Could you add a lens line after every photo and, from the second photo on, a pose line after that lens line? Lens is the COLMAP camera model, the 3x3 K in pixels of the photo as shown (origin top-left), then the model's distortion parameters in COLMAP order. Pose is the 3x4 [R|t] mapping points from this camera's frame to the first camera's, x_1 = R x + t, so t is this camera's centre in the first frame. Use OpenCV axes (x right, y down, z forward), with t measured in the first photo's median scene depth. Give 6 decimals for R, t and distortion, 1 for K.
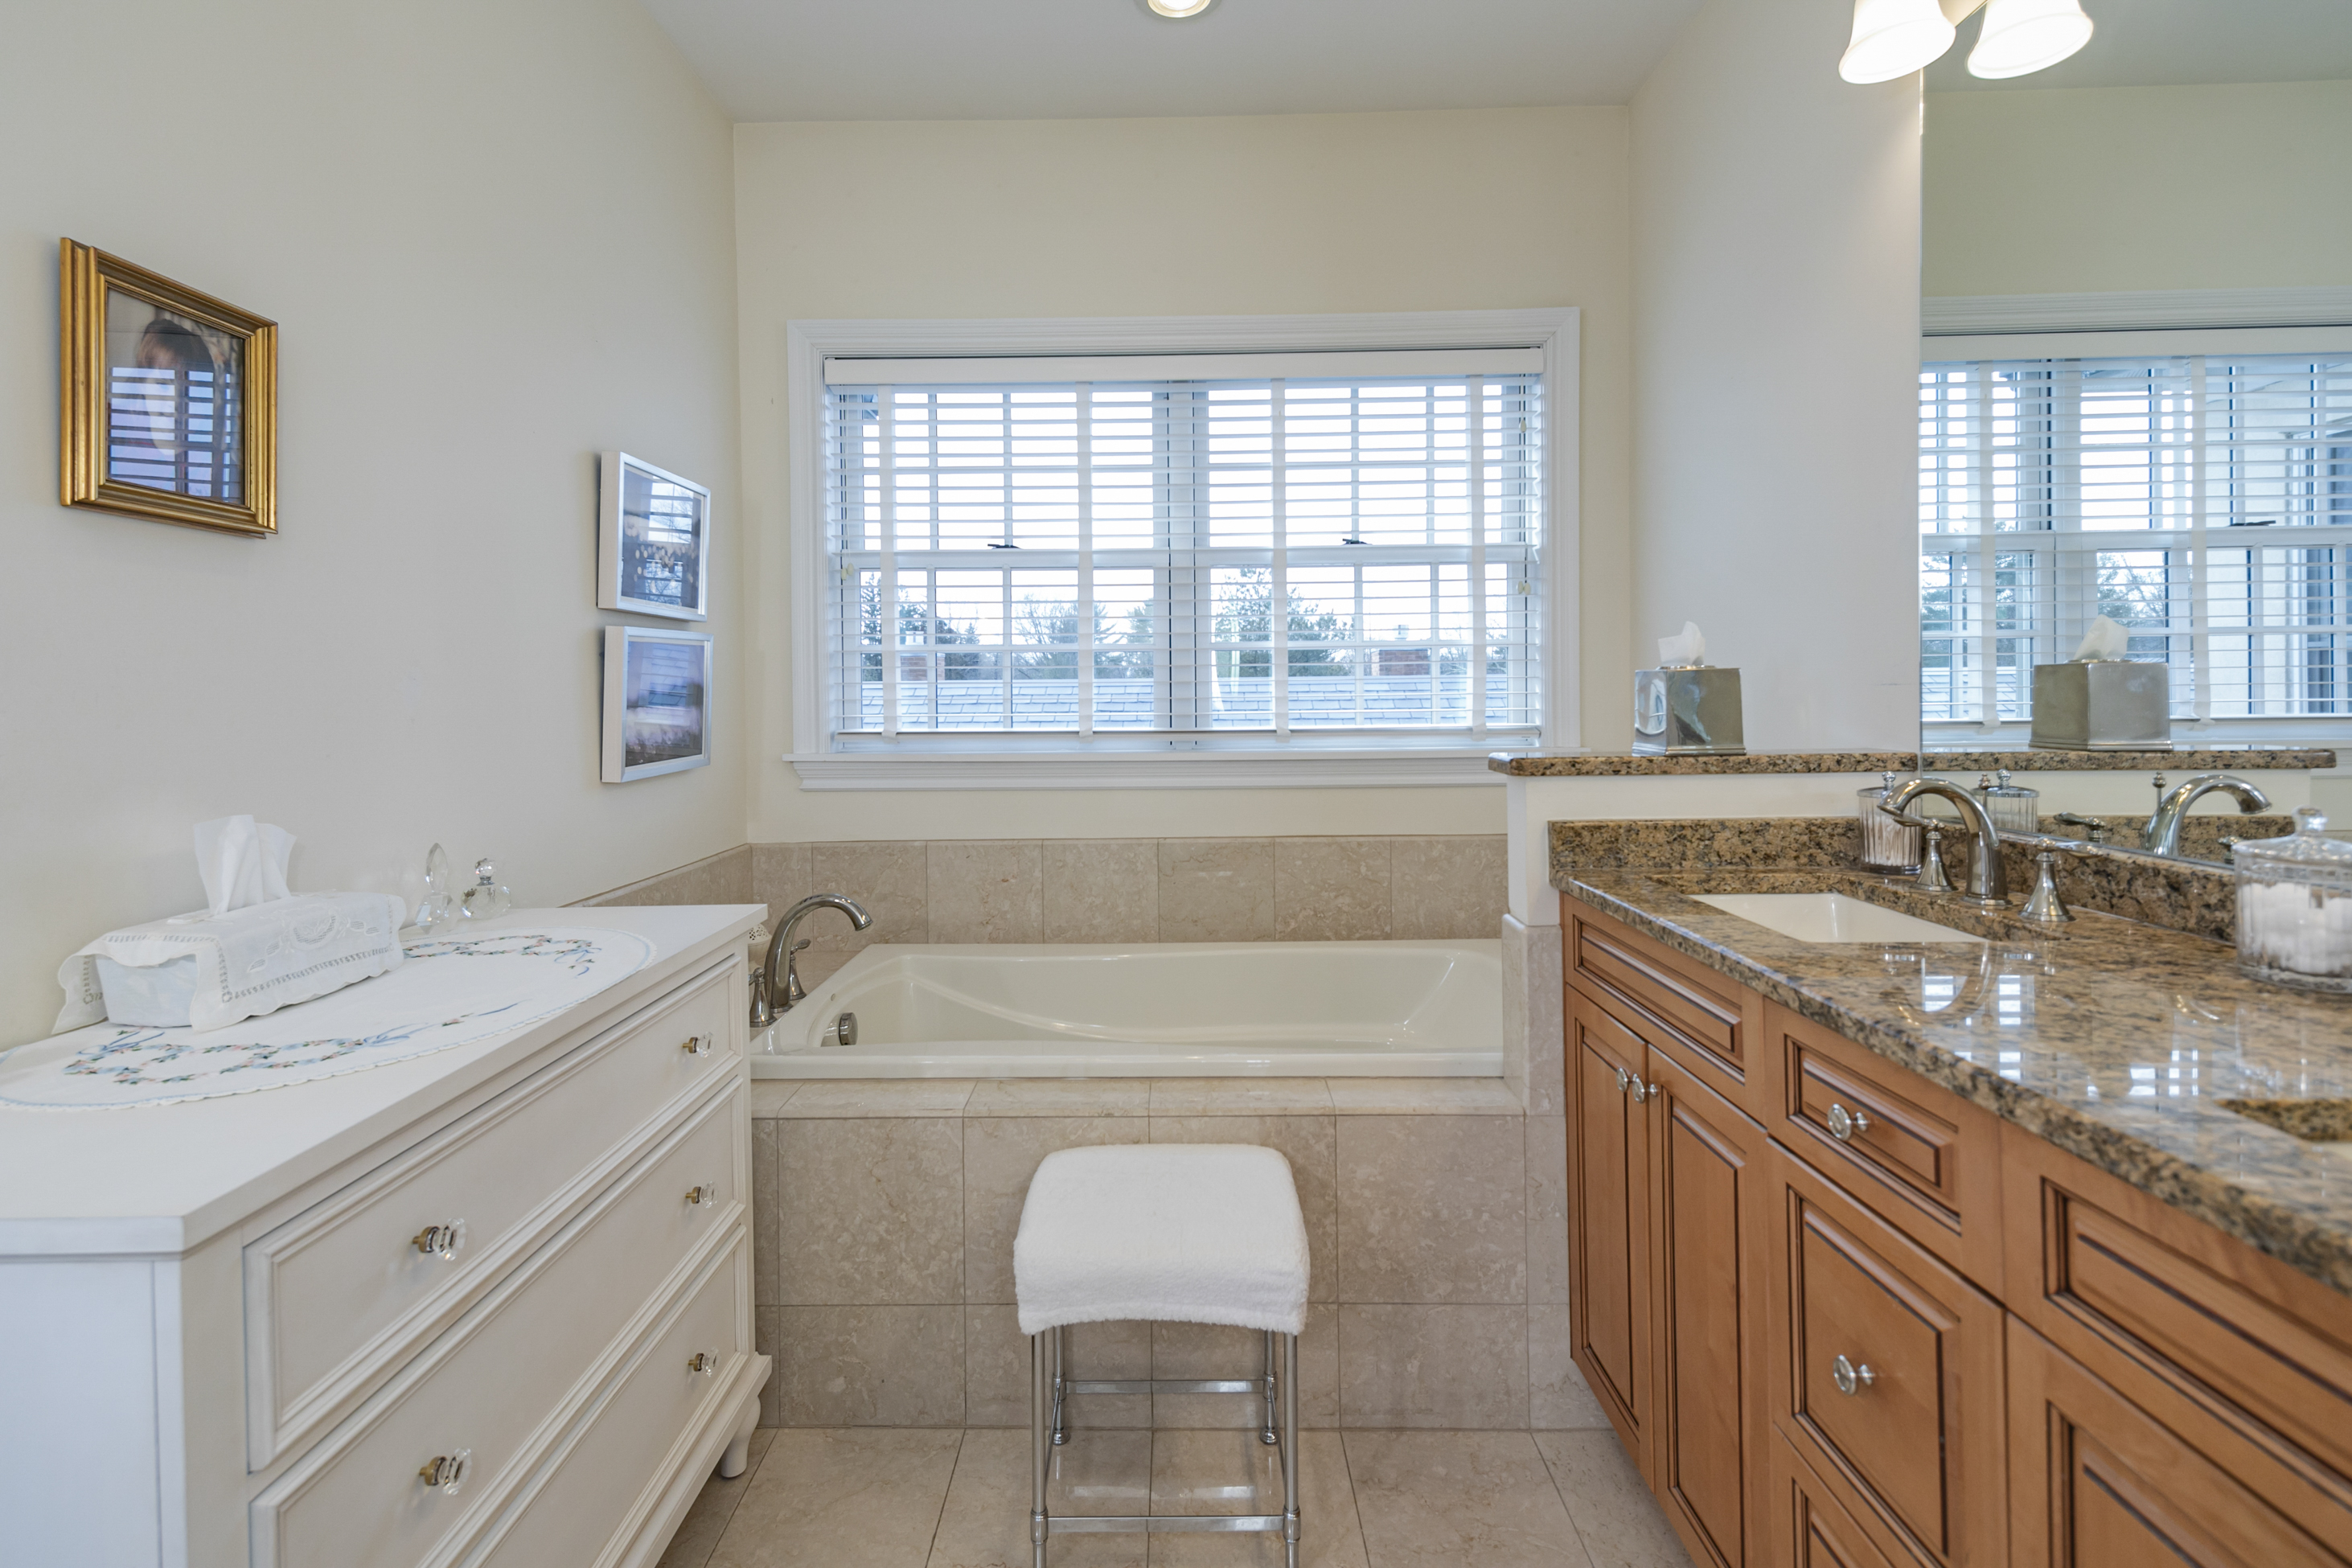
lens RADIAL K [[1124.0, 0, 1145.3], [0, 1124.0, 693.4], [0, 0, 1]] dist [0.002671, 0.000356]
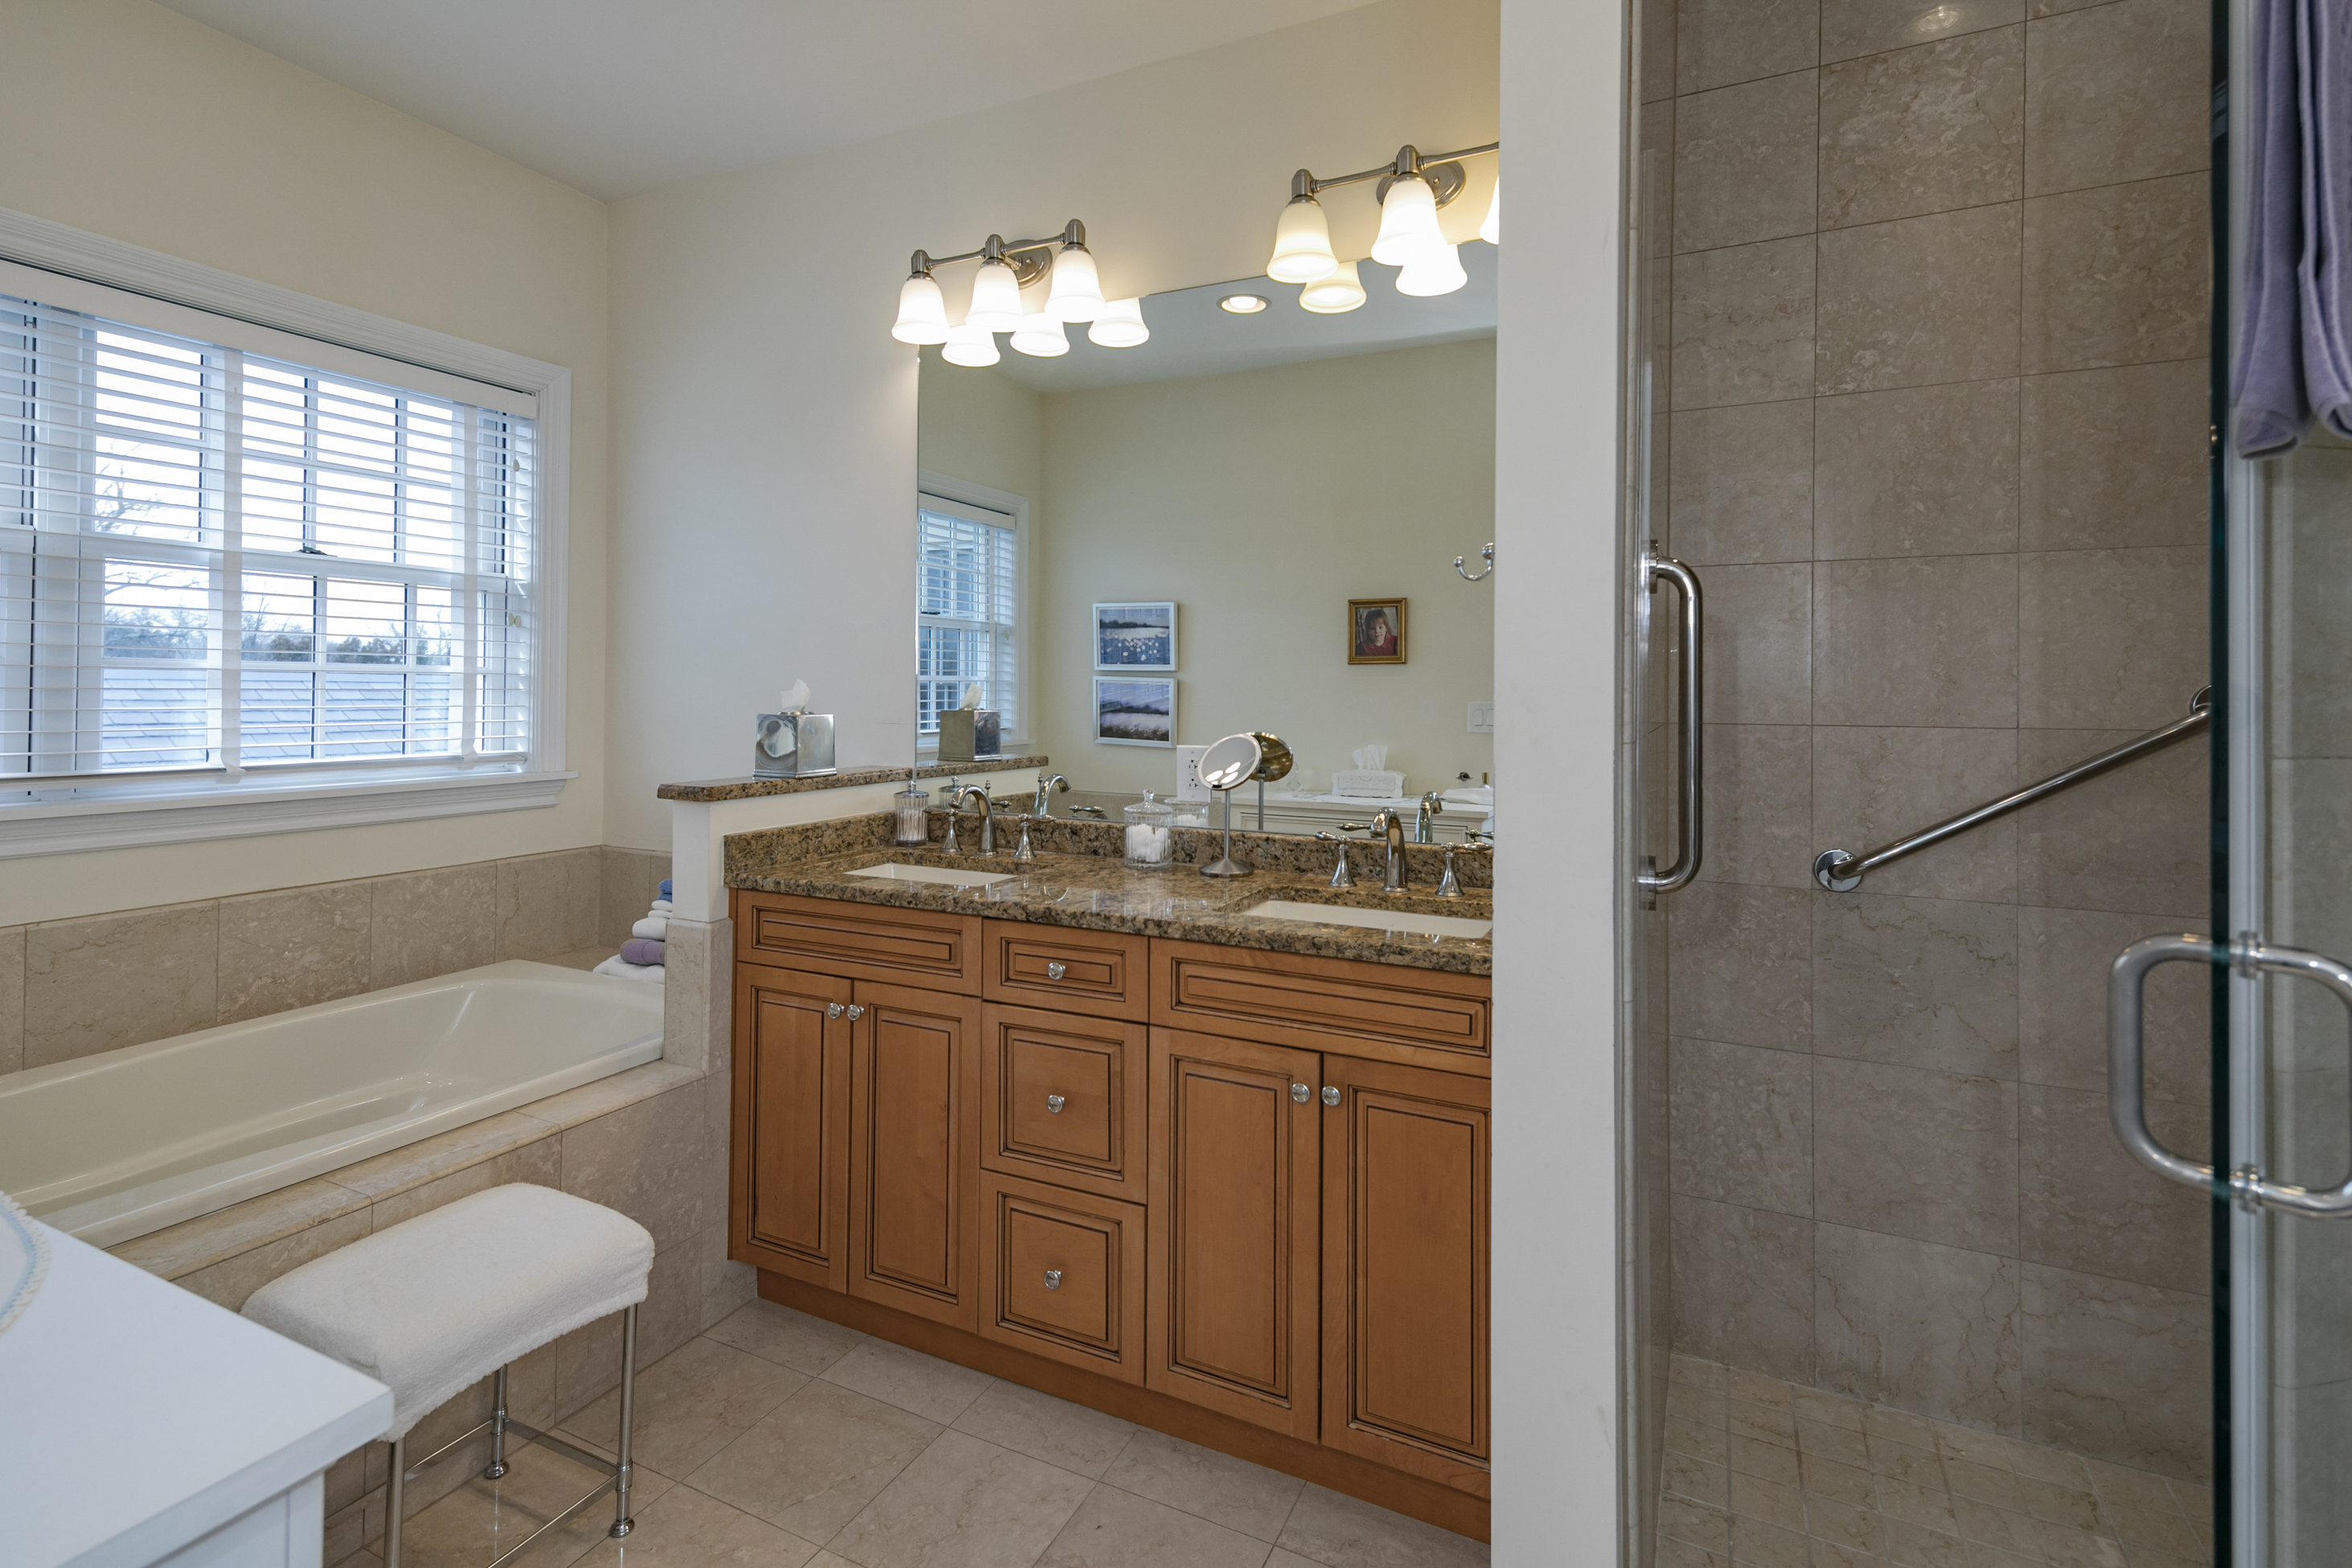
lens RADIAL K [[1128.2, 0, 1163.3], [0, 1128.2, 628.9], [0, 0, 1]] dist [0.029341, -0.009802]
pose [[0.423911, 0.064507, 0.903404, -0.373383], [-0.014519, 0.997816, -0.064435, -0.026952], [-0.905587, 0.014199, 0.423922, 0.004041]]
